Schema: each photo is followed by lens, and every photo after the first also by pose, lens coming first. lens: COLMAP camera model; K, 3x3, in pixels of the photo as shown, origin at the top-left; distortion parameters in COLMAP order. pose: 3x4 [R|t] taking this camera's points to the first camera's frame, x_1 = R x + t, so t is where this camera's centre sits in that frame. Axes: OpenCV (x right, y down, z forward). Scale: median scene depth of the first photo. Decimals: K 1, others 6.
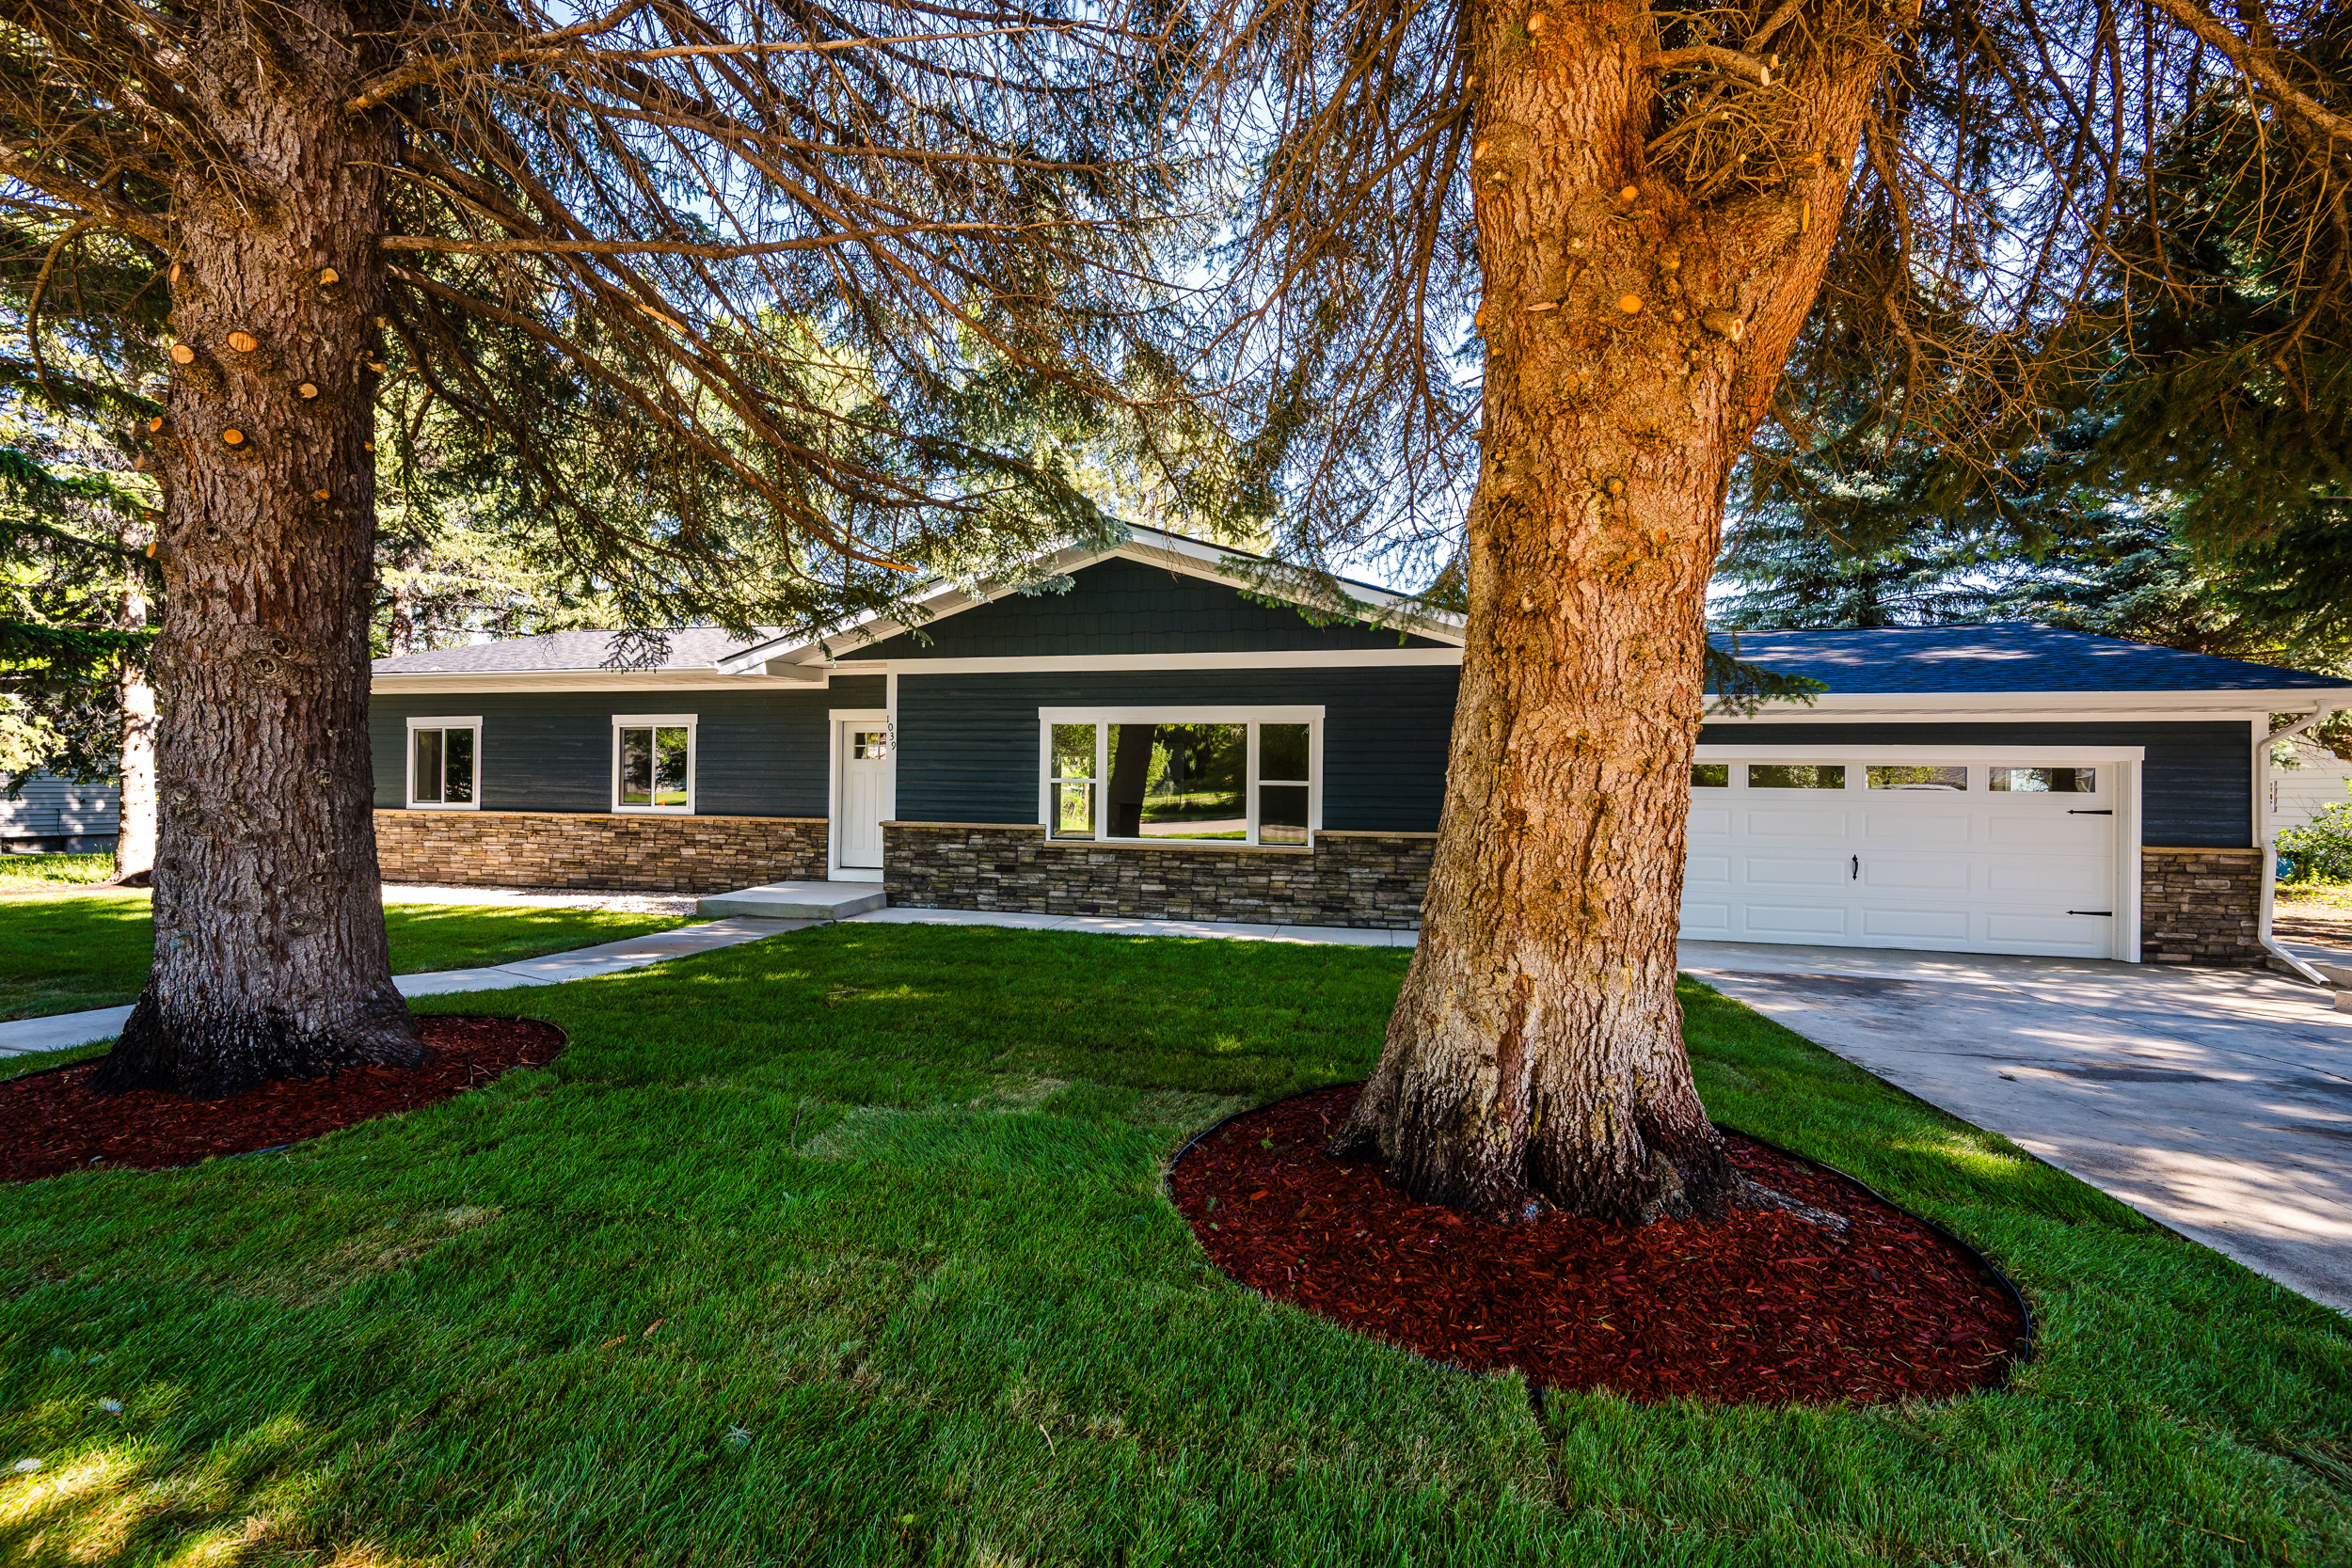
lens RADIAL K [[937.7, 0, 1176.0], [0, 937.7, 784.0], [0, 0, 1]] dist [-0.001046, -0.000716]
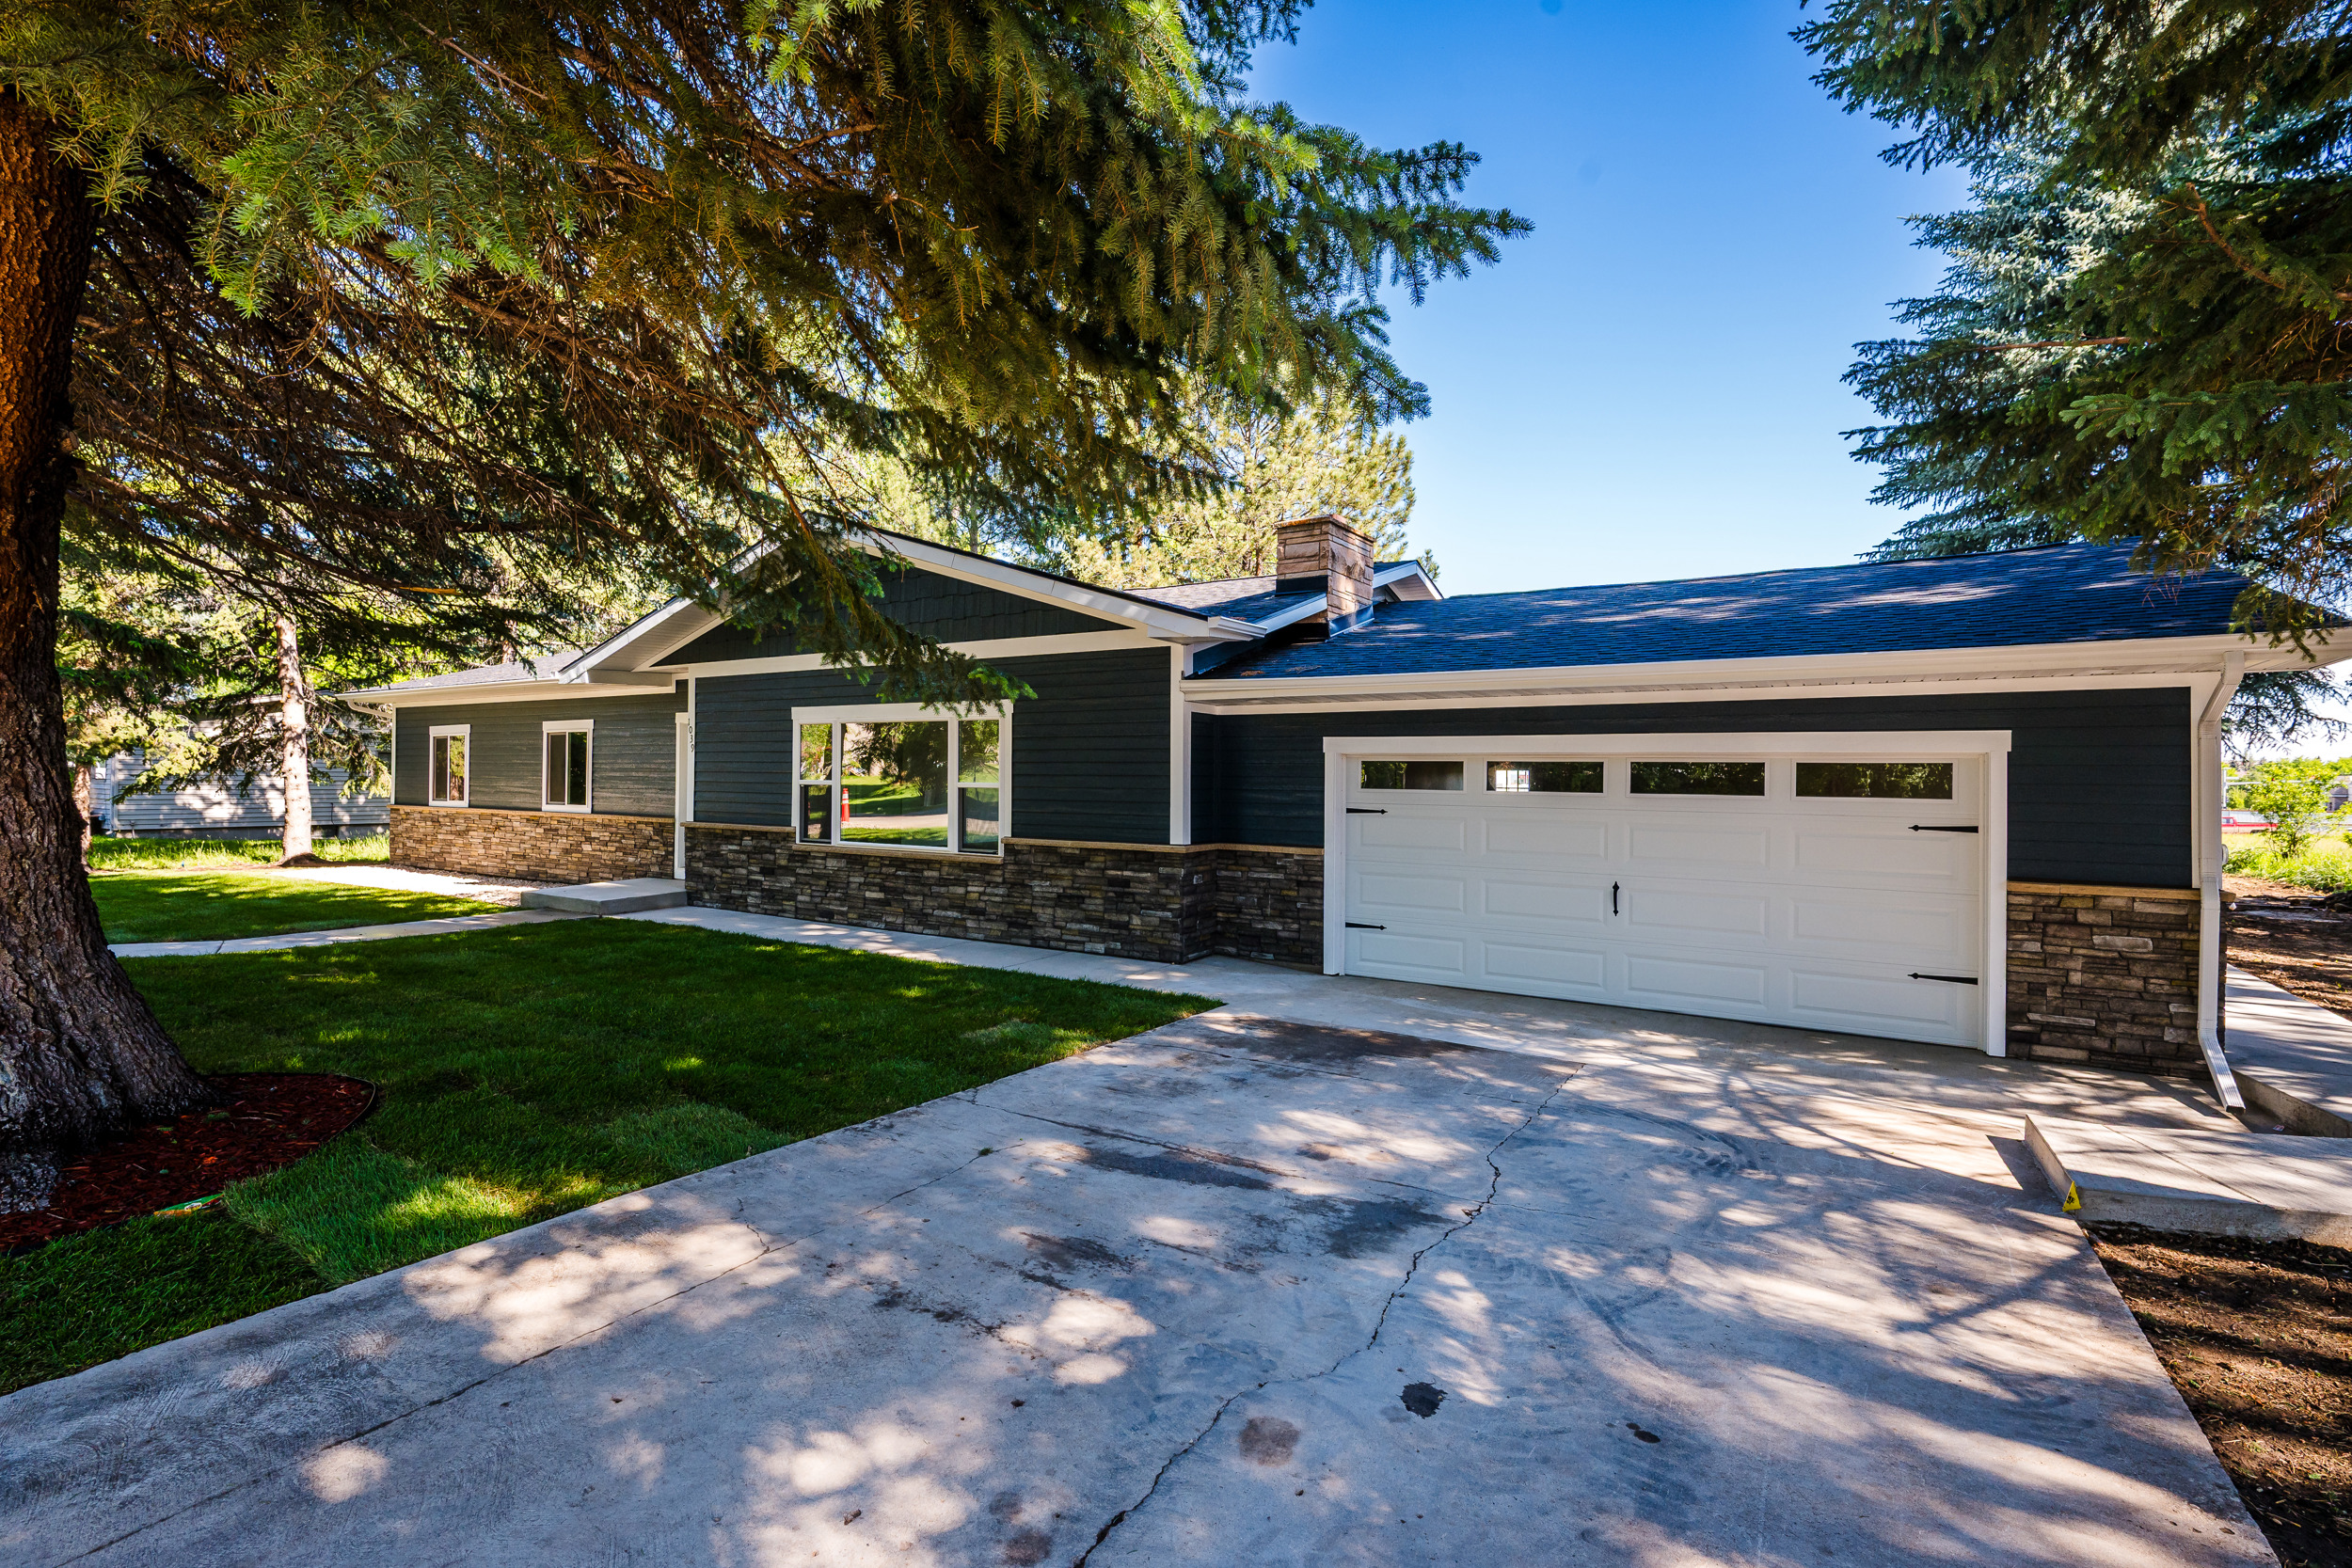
lens RADIAL K [[1081.7, 0, 1180.1], [0, 1081.7, 776.0], [0, 0, 1]] dist [-0.000391, -0.000432]
pose [[0.942903, -0.003013, -0.333053, 0.742306], [0.002920, 0.999995, -0.000778, -0.009586], [0.333054, -0.000239, 0.942908, 0.082049]]
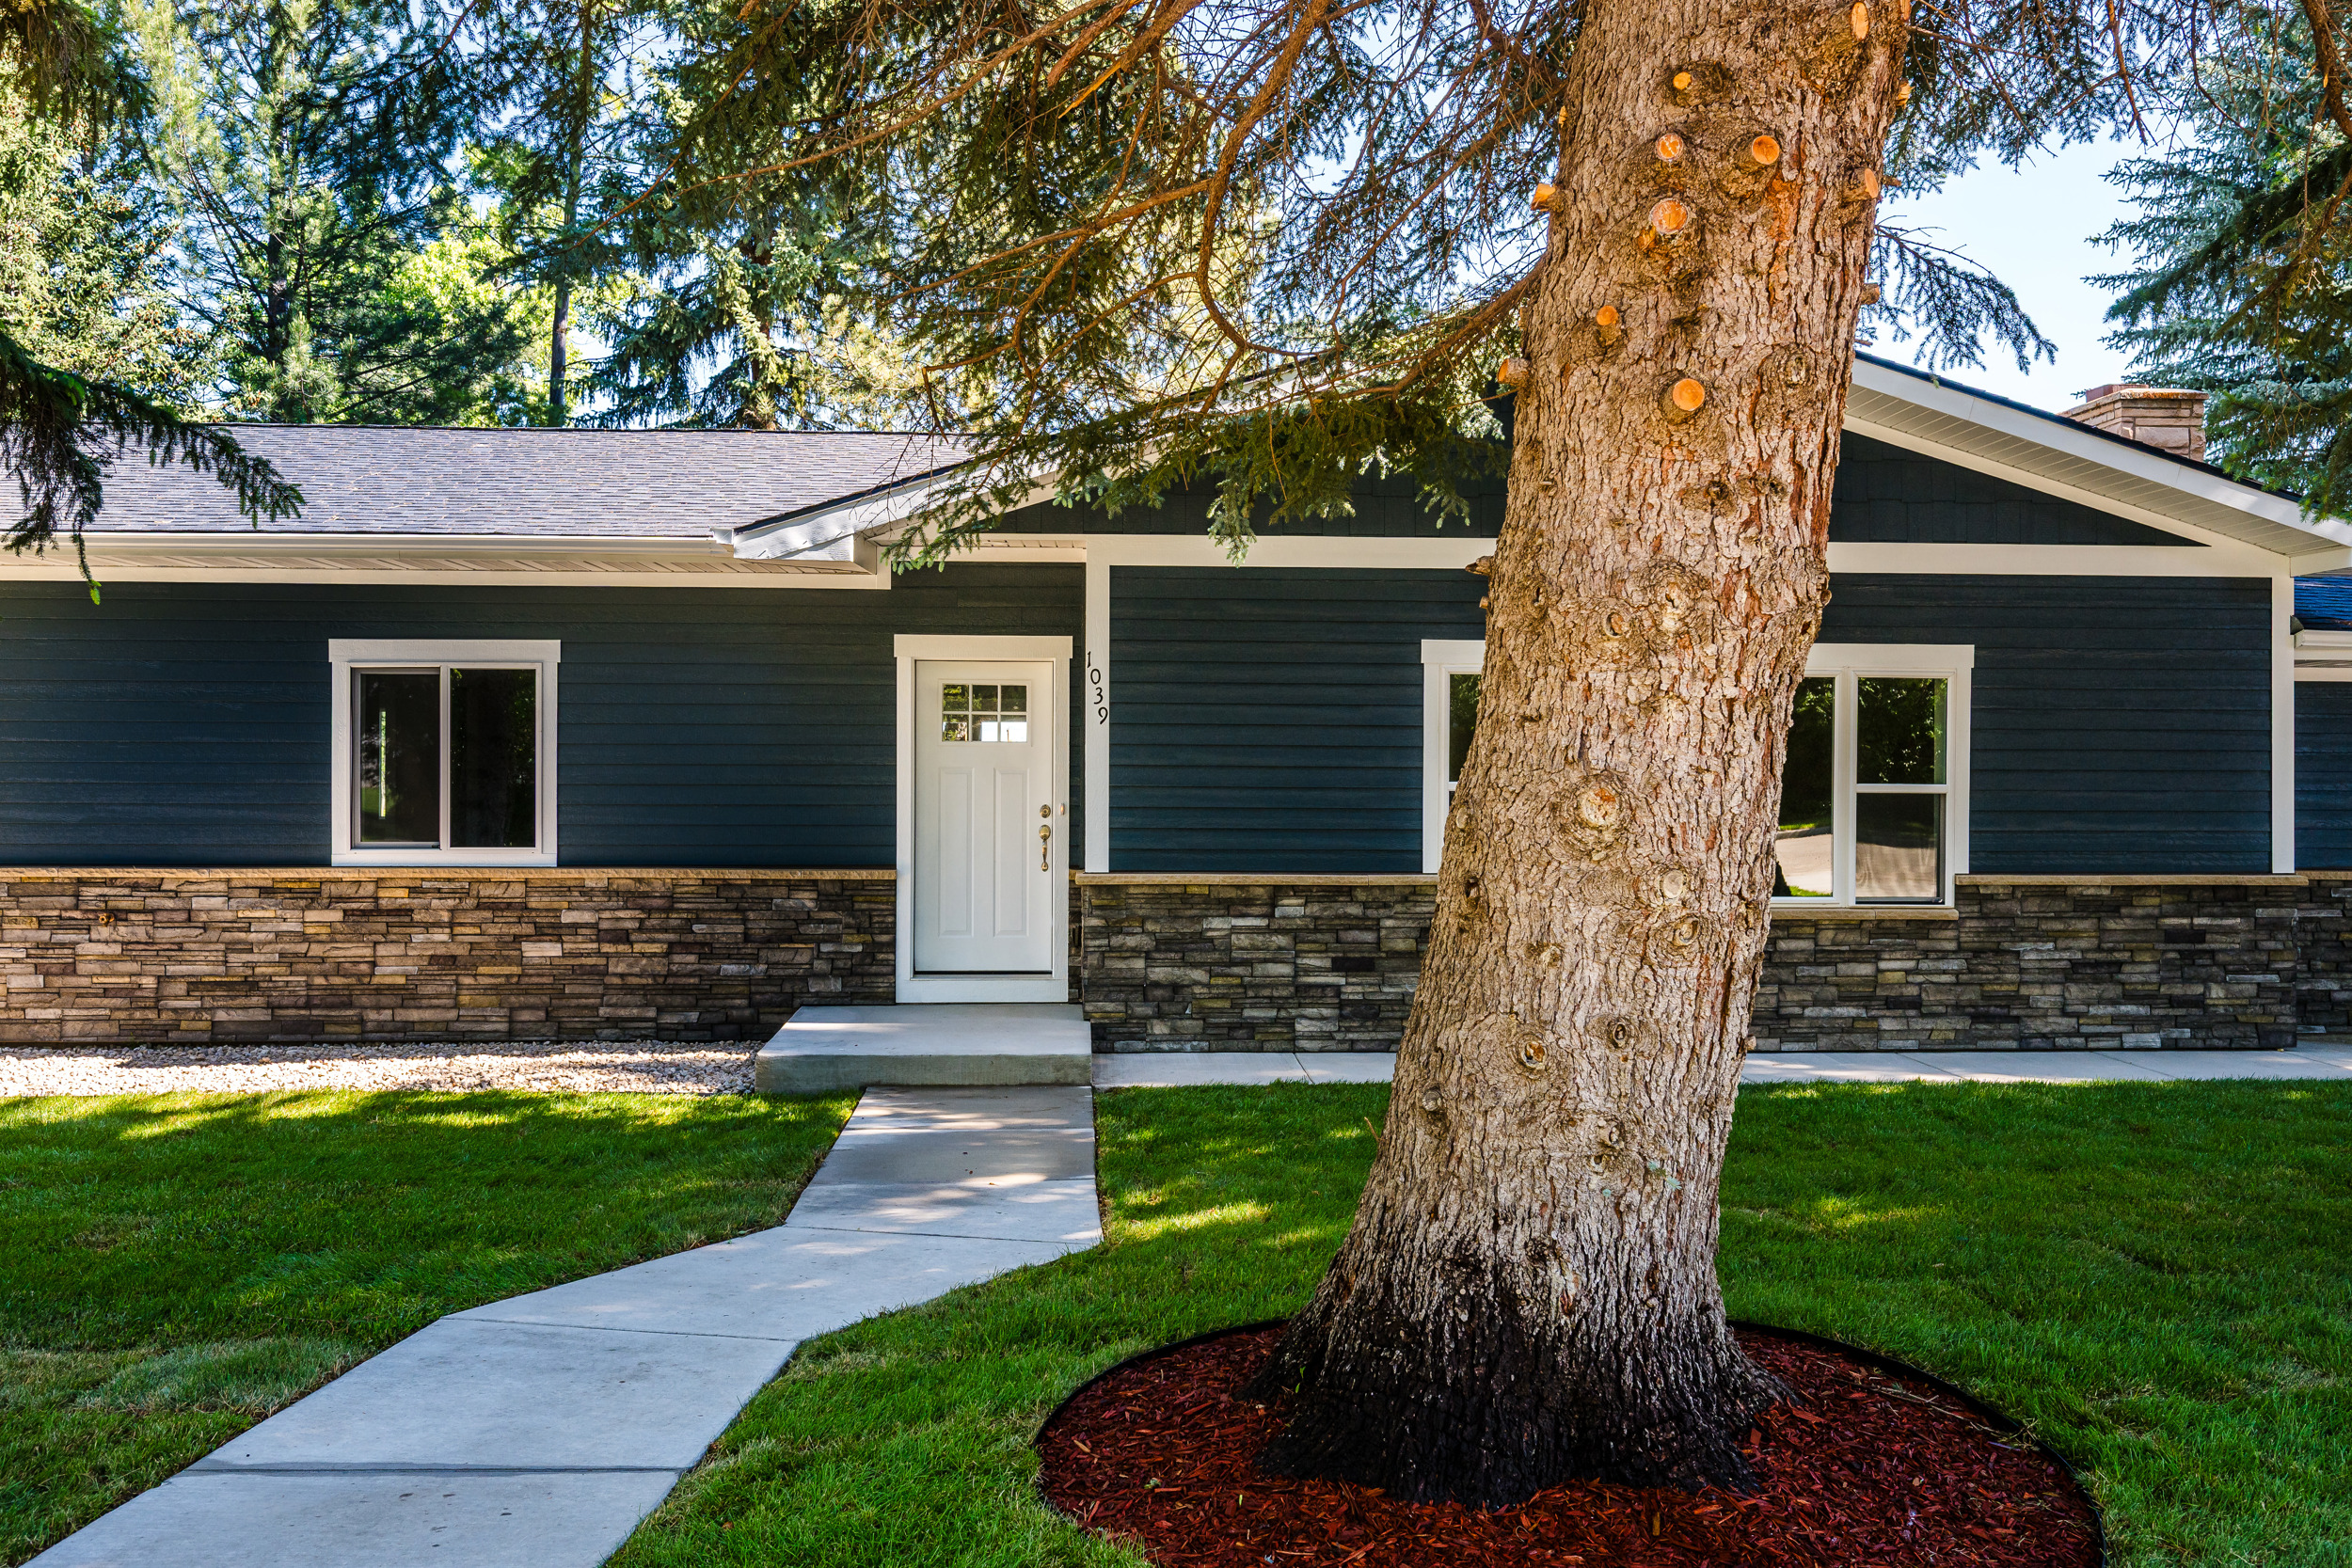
lens RADIAL K [[1989.0, 0, 1176.0], [0, 1989.0, 784.0], [0, 0, 1]] dist [-0.005623, 0.002849]
pose [[0.962435, -0.009278, 0.271352, -0.677481], [0.005947, 0.999897, 0.013098, -0.023649], [-0.271446, -0.010993, 0.962391, 0.019012]]
